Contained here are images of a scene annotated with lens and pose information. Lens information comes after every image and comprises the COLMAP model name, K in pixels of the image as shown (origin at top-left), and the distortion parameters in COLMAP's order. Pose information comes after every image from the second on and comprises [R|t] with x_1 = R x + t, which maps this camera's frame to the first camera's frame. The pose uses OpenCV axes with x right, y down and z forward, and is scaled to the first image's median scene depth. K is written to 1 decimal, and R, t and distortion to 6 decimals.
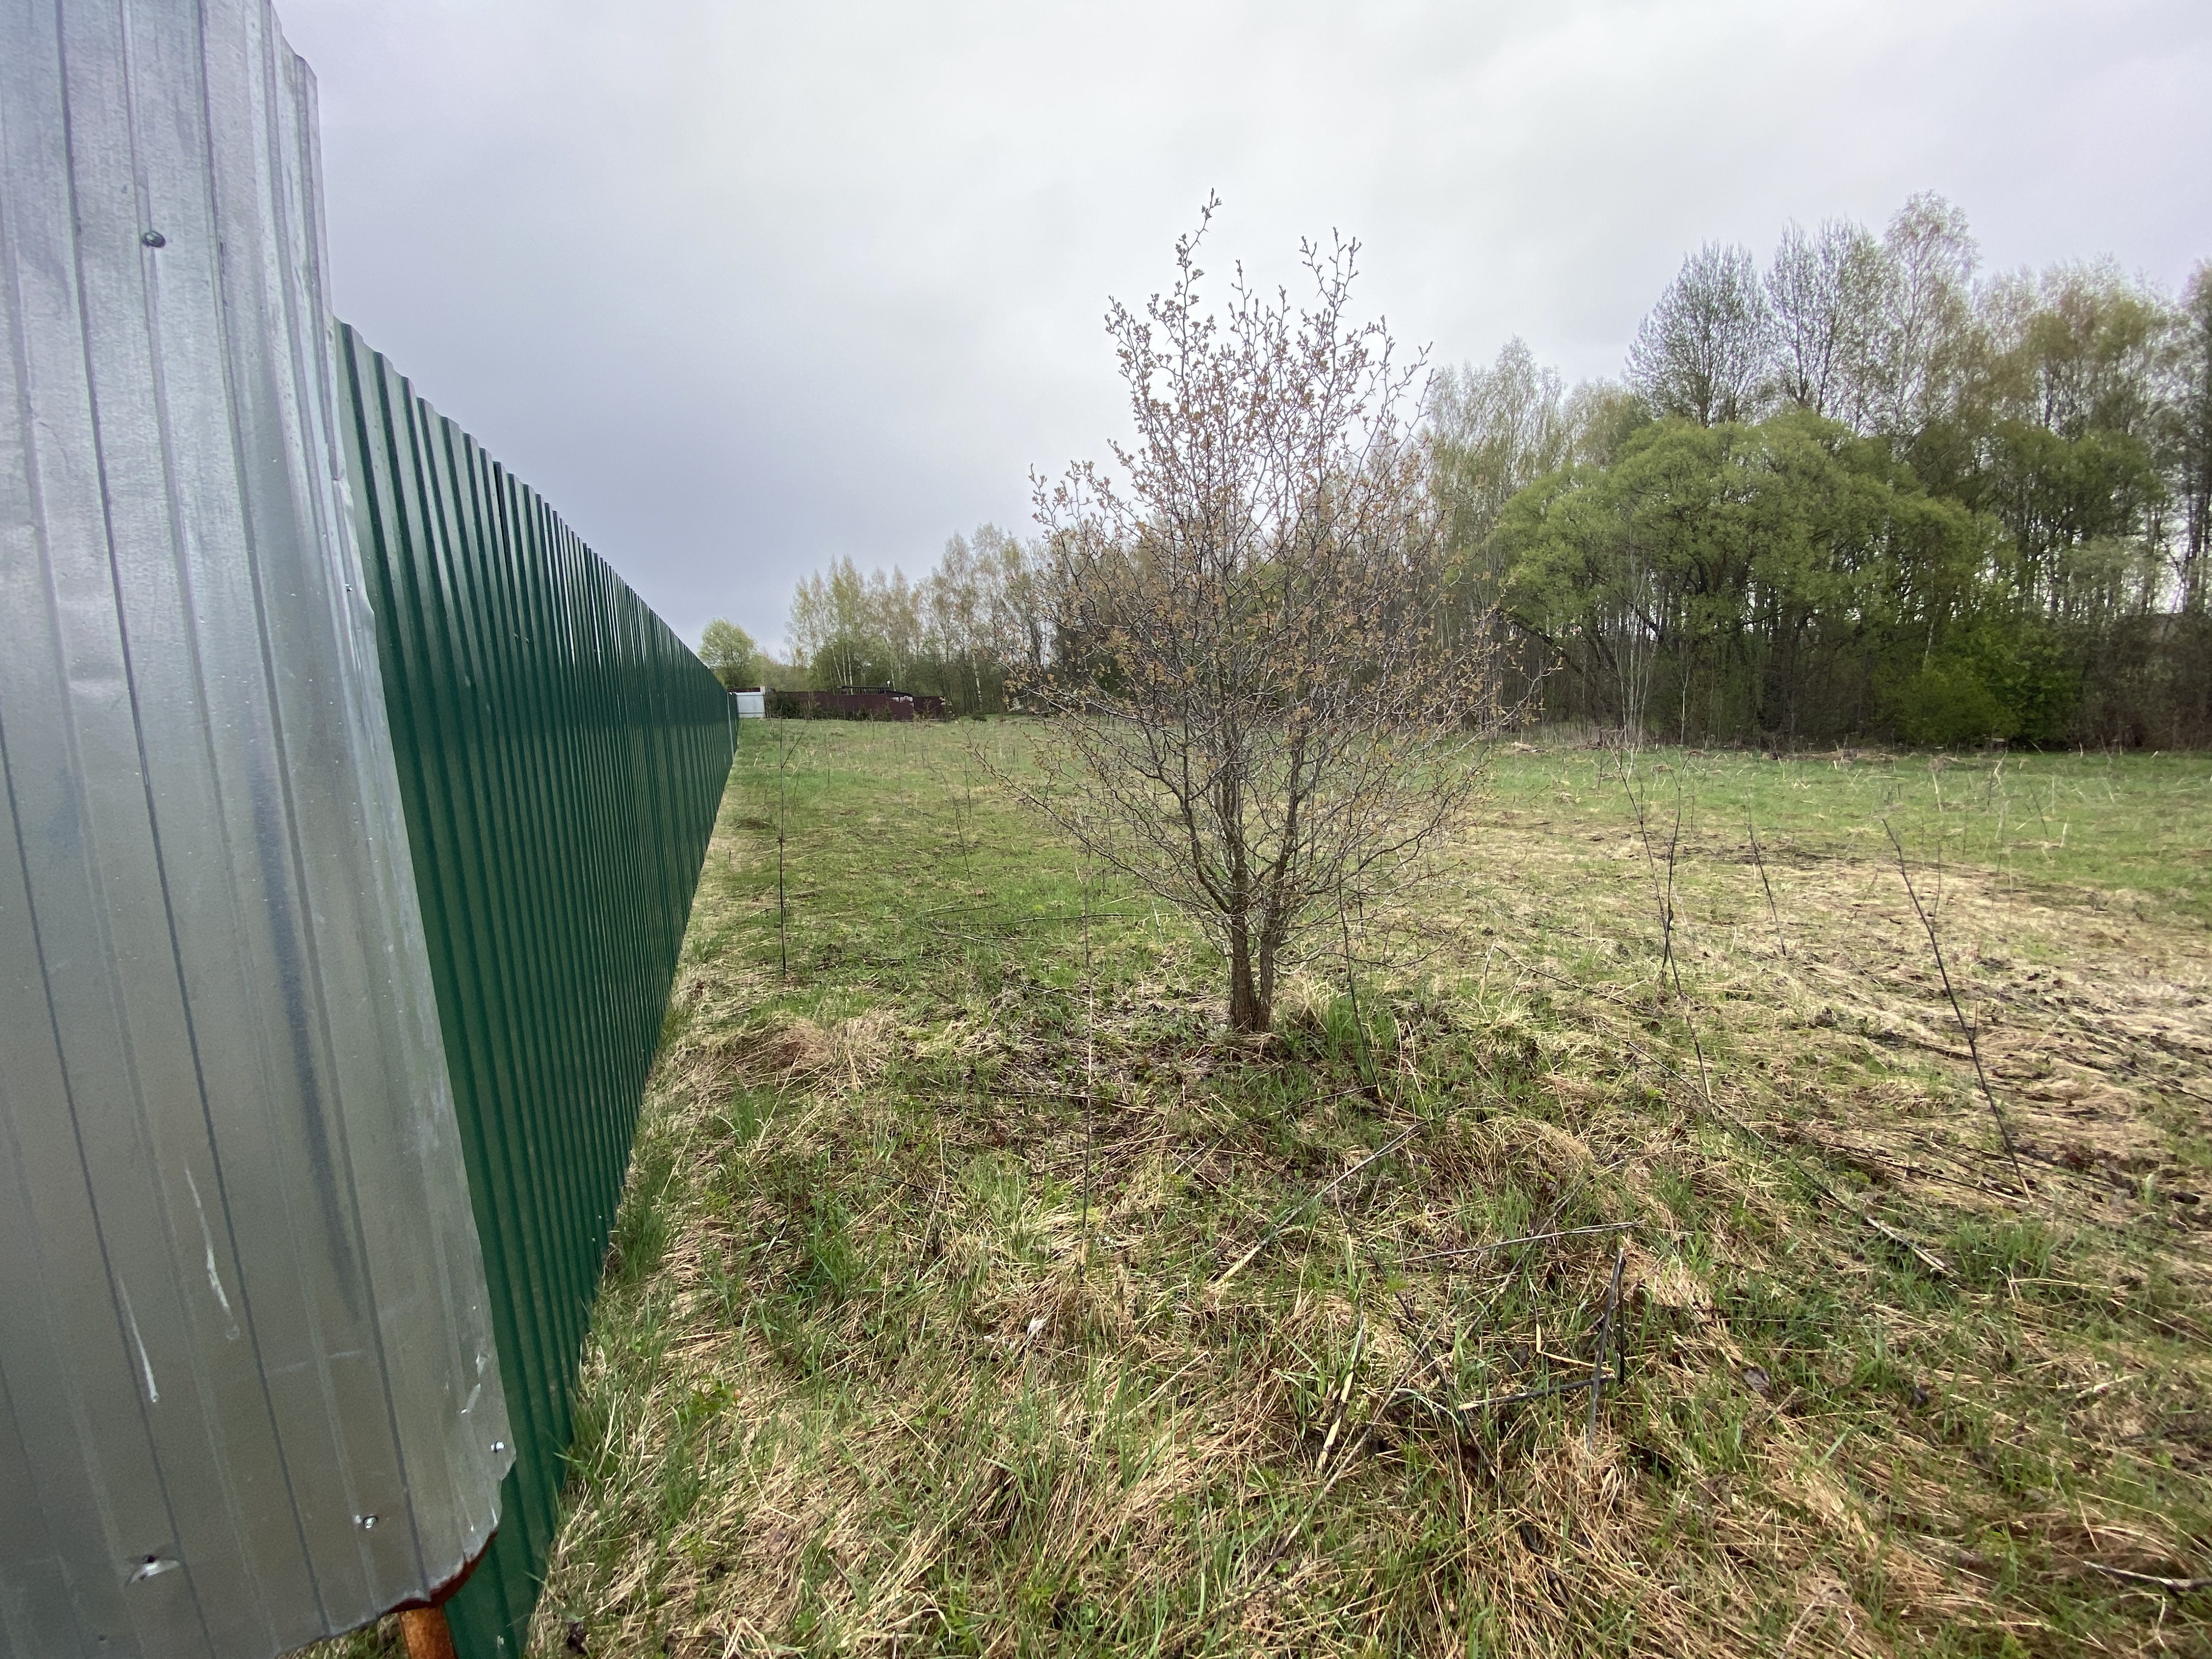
lens RADIAL K [[897.1, 0, 1095.2], [0, 897.1, 832.2], [0, 0, 1]] dist [0.004403, -0.012076]
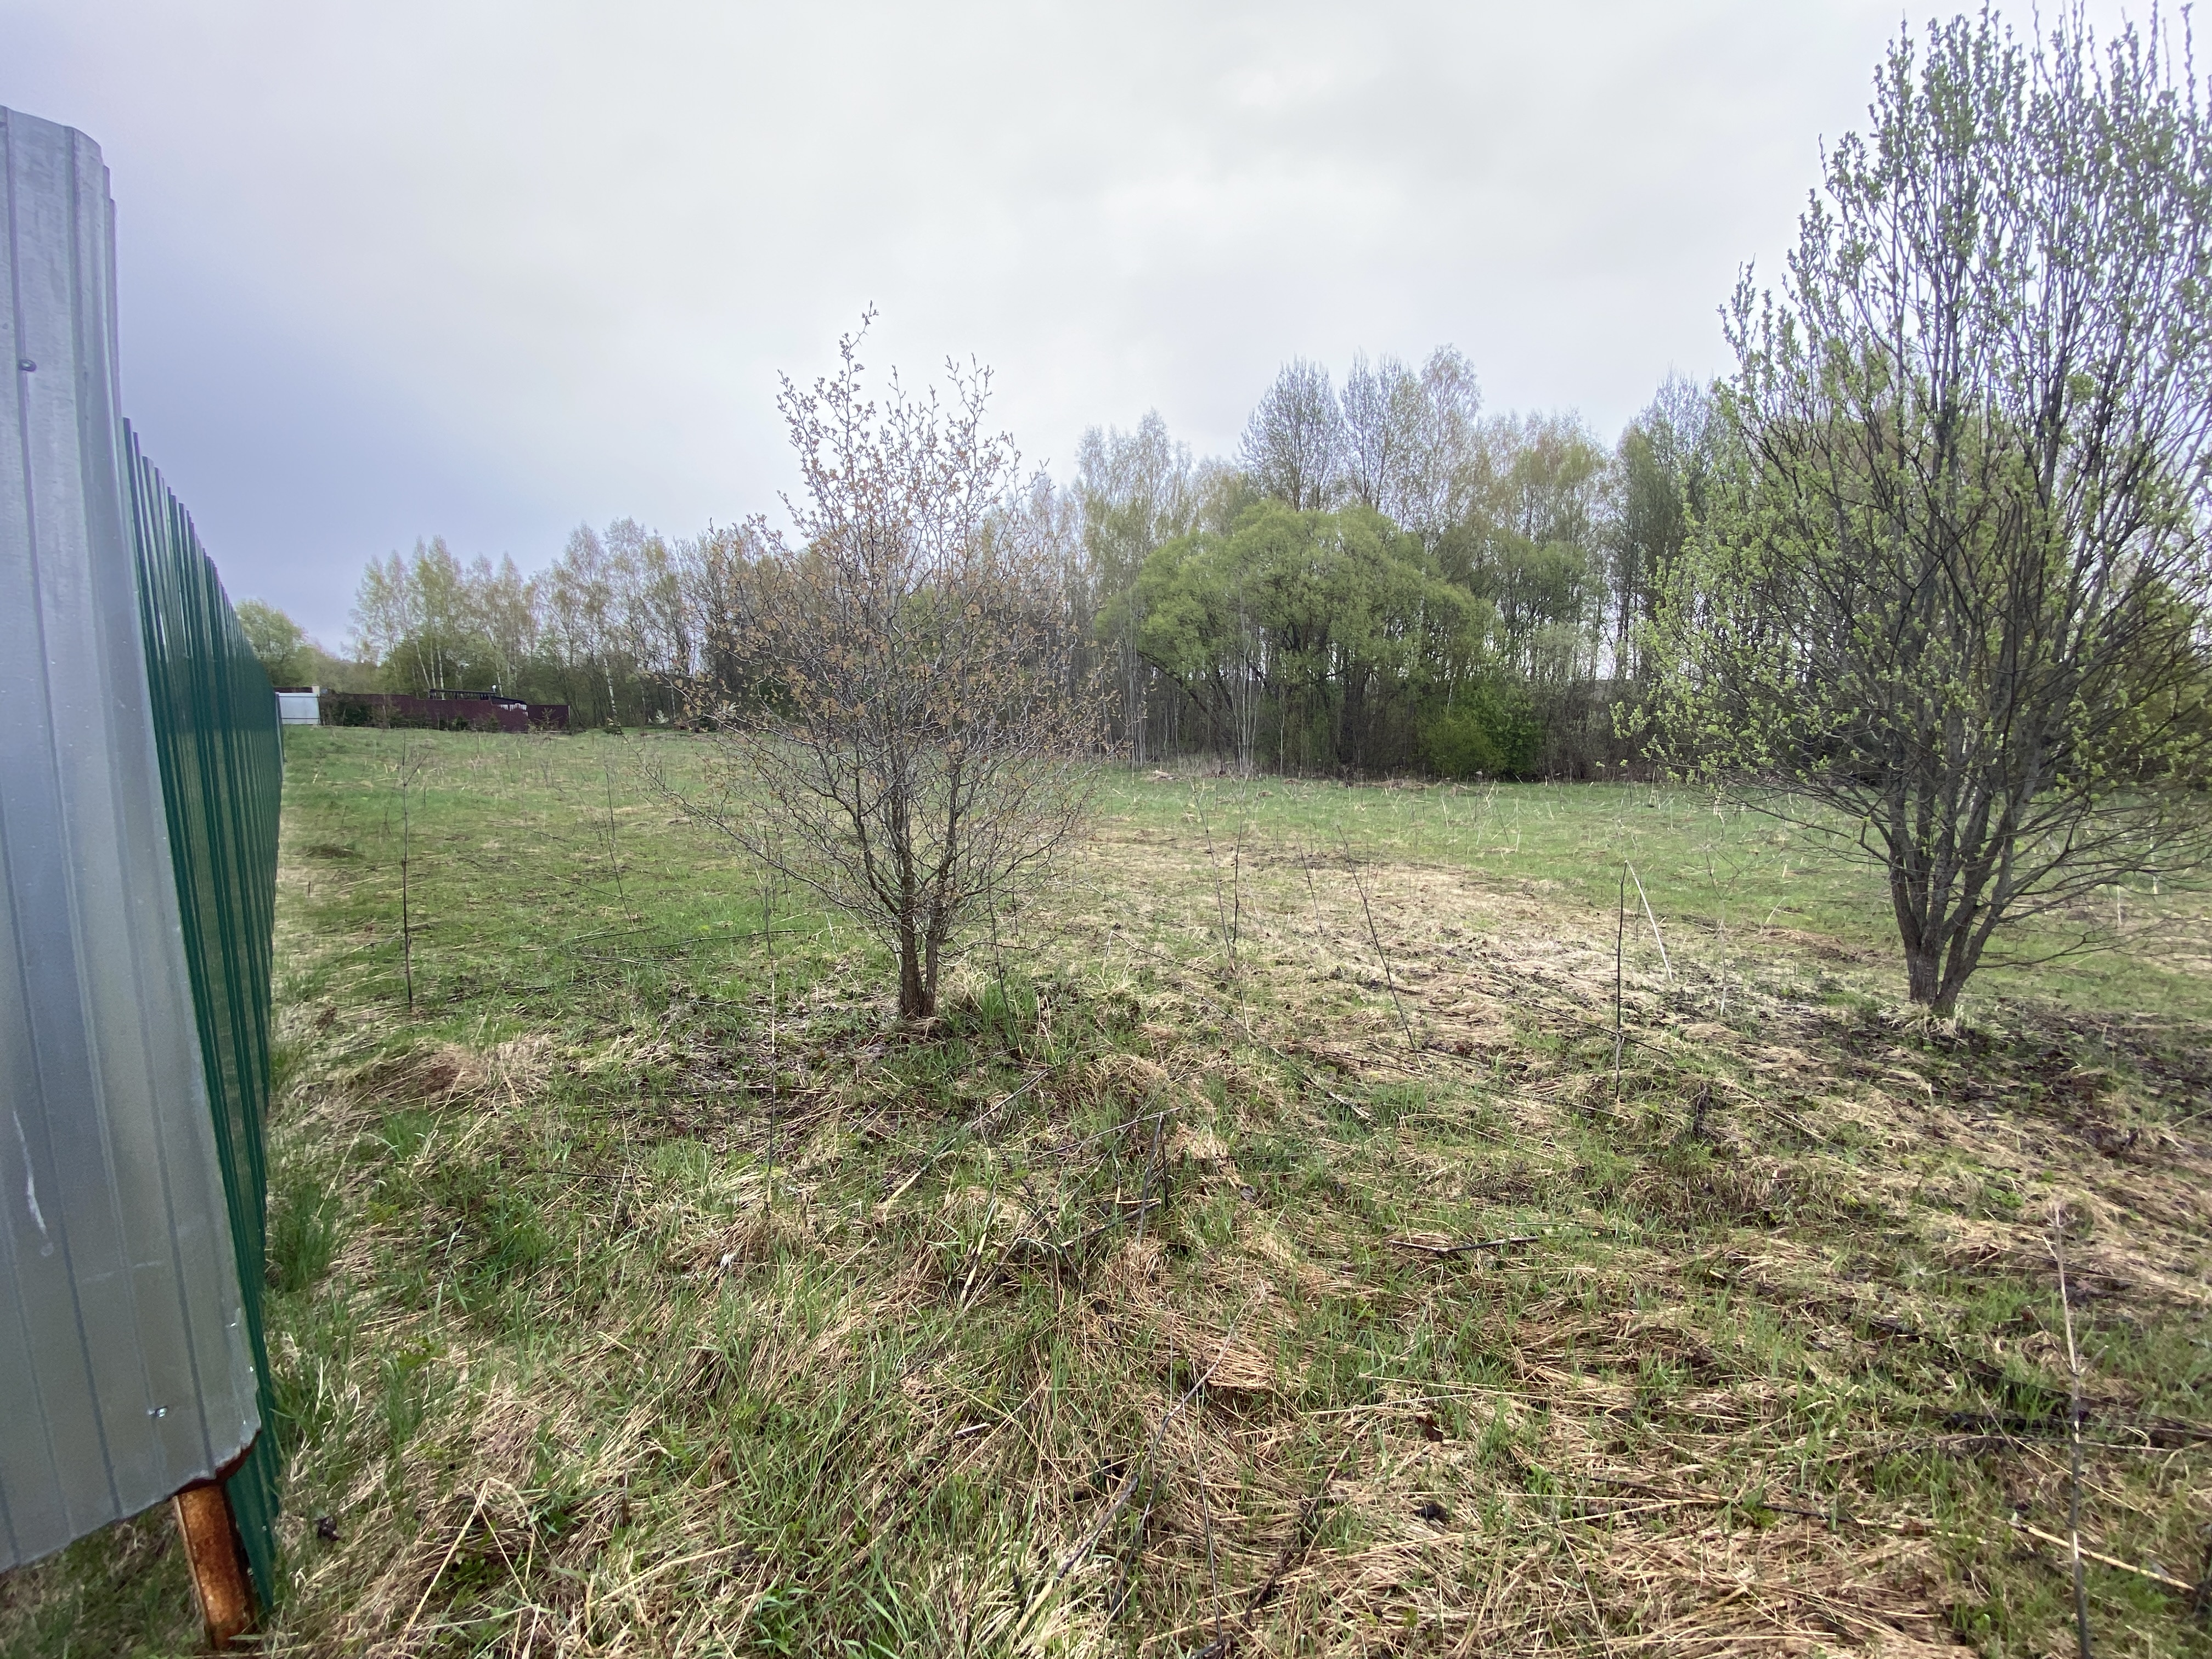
lens RADIAL K [[897.1, 0, 1108.9], [0, 897.1, 830.8], [0, 0, 1]] dist [0.004403, -0.012076]
pose [[0.930286, -0.009181, 0.366720, -0.017614], [0.018954, 0.999554, -0.023057, 0.014891], [-0.366345, 0.028401, 0.930046, -0.189752]]
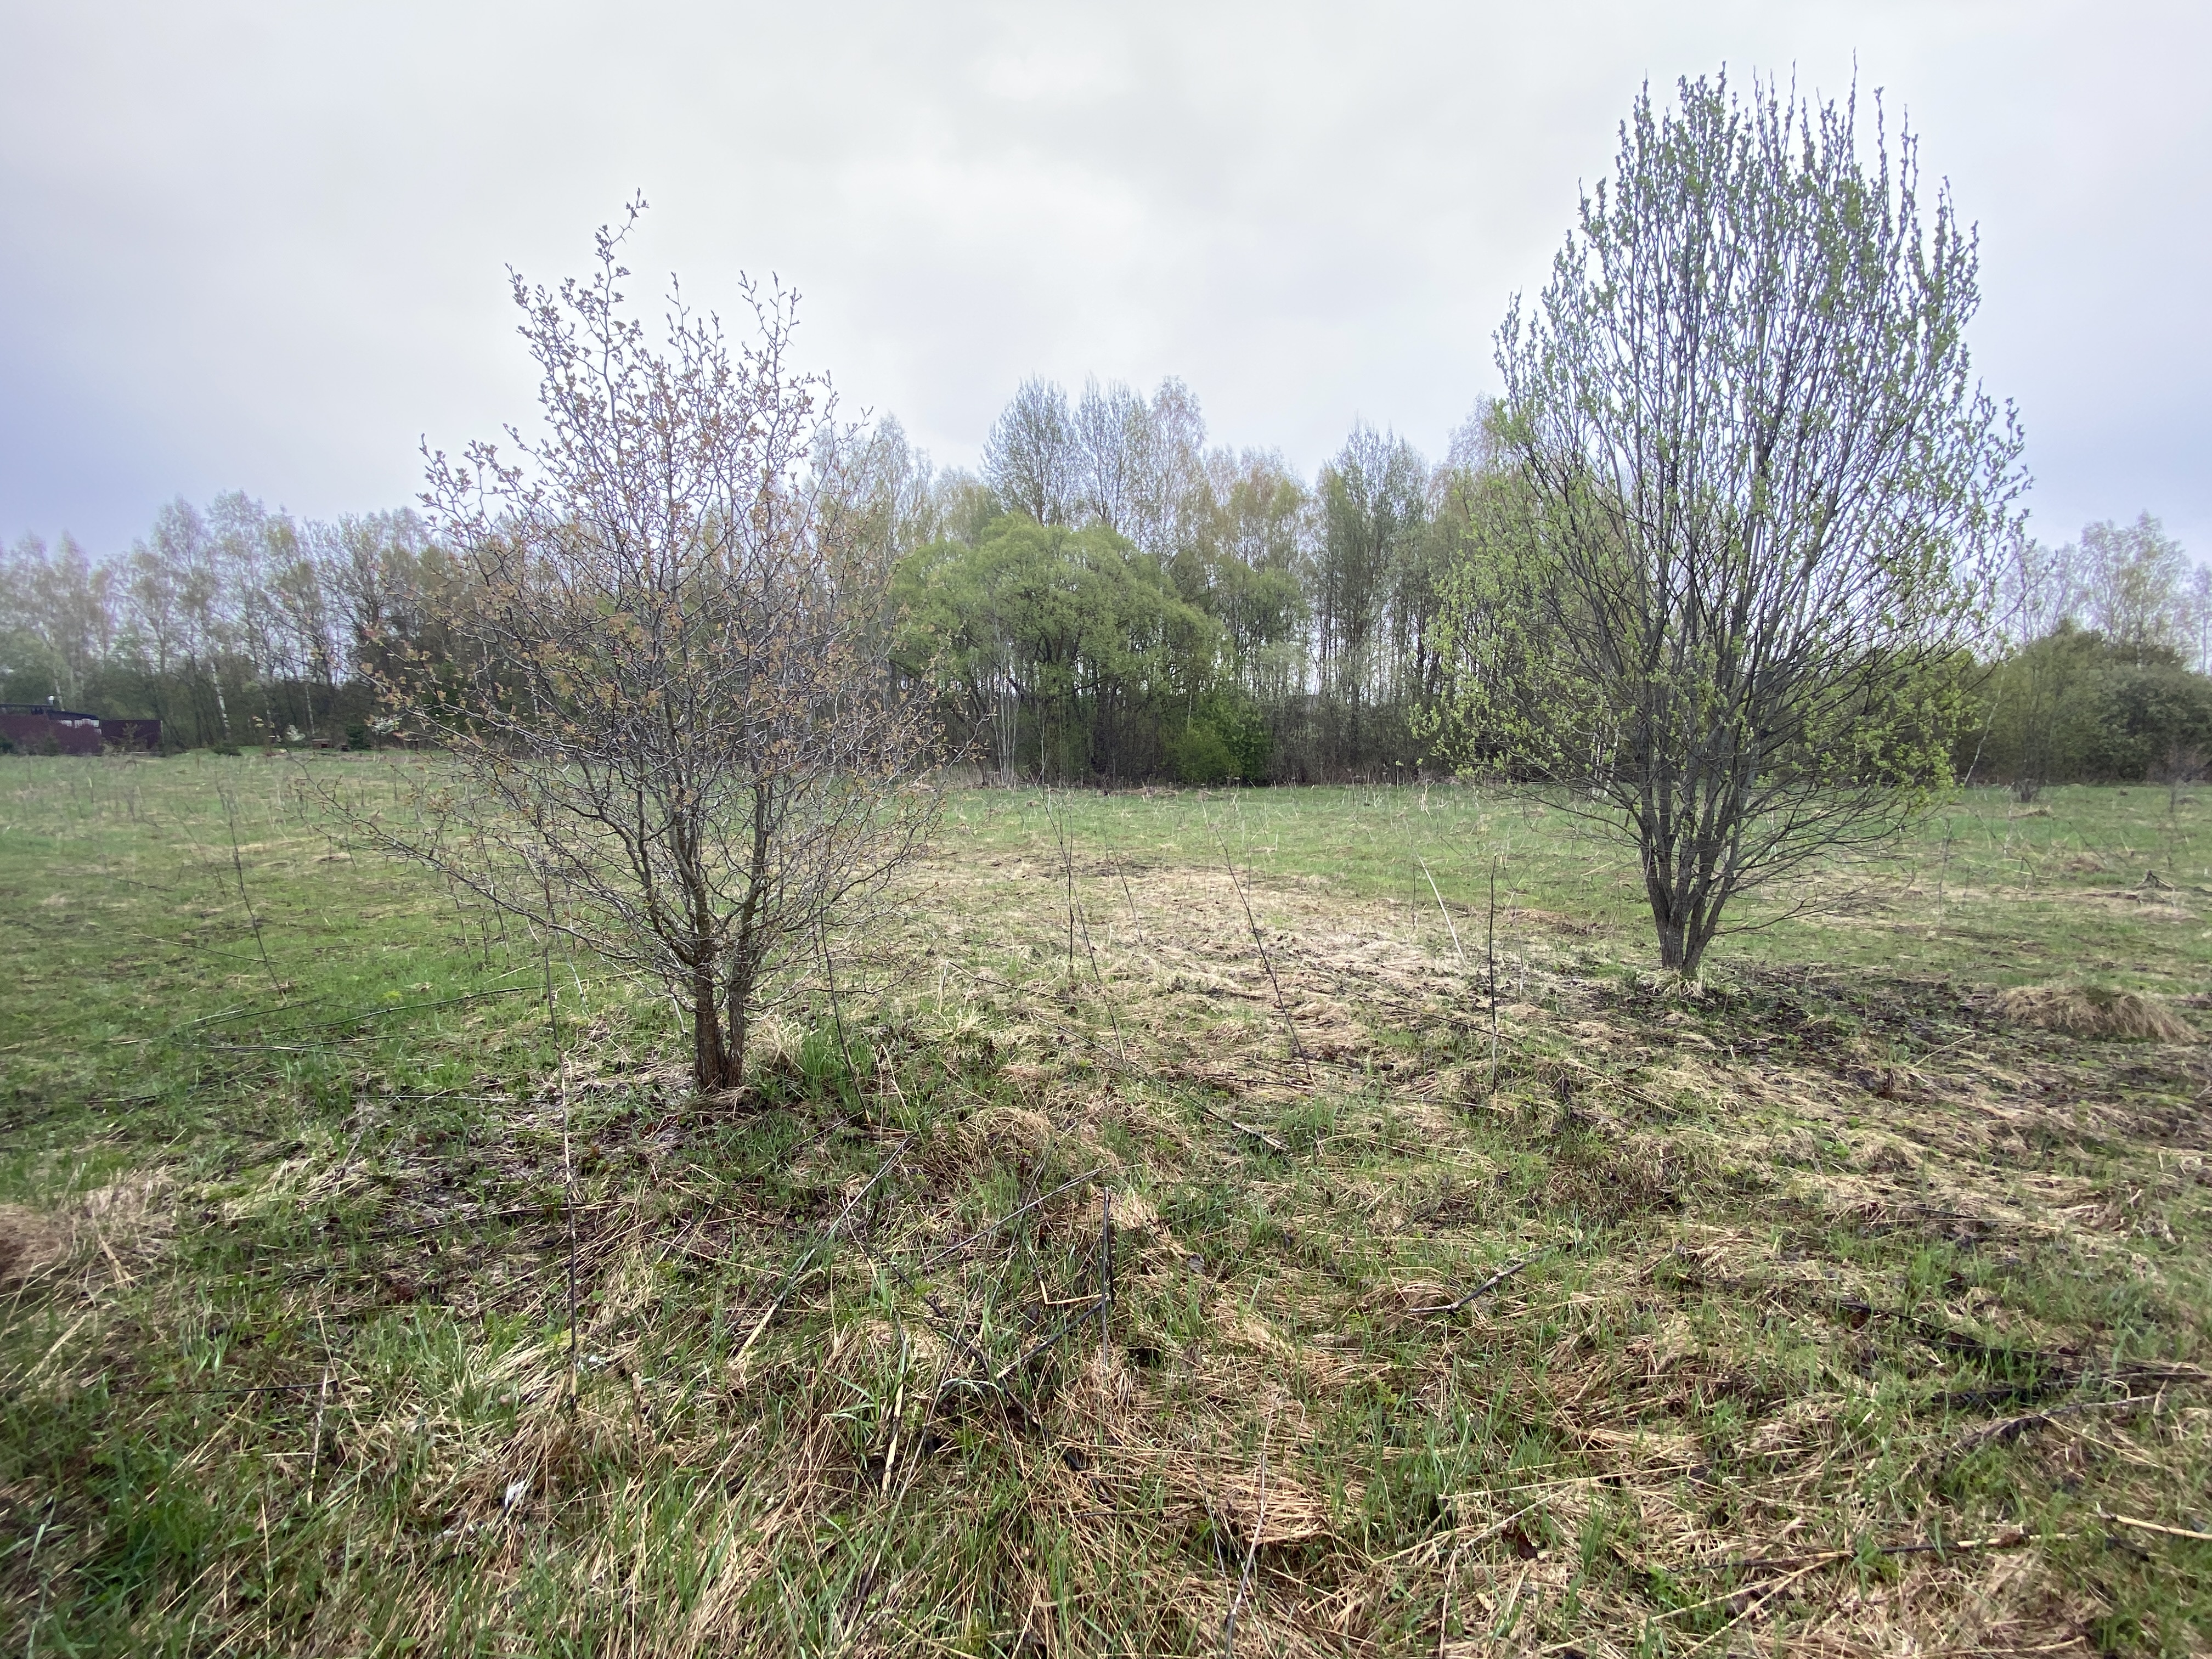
lens RADIAL K [[897.1, 0, 1105.5], [0, 897.1, 831.6], [0, 0, 1]] dist [0.004403, -0.012076]
pose [[0.795906, -0.037790, 0.604240, -0.067269], [0.065881, 0.997529, -0.024392, 0.006563], [-0.601826, 0.059222, 0.796429, 0.003387]]
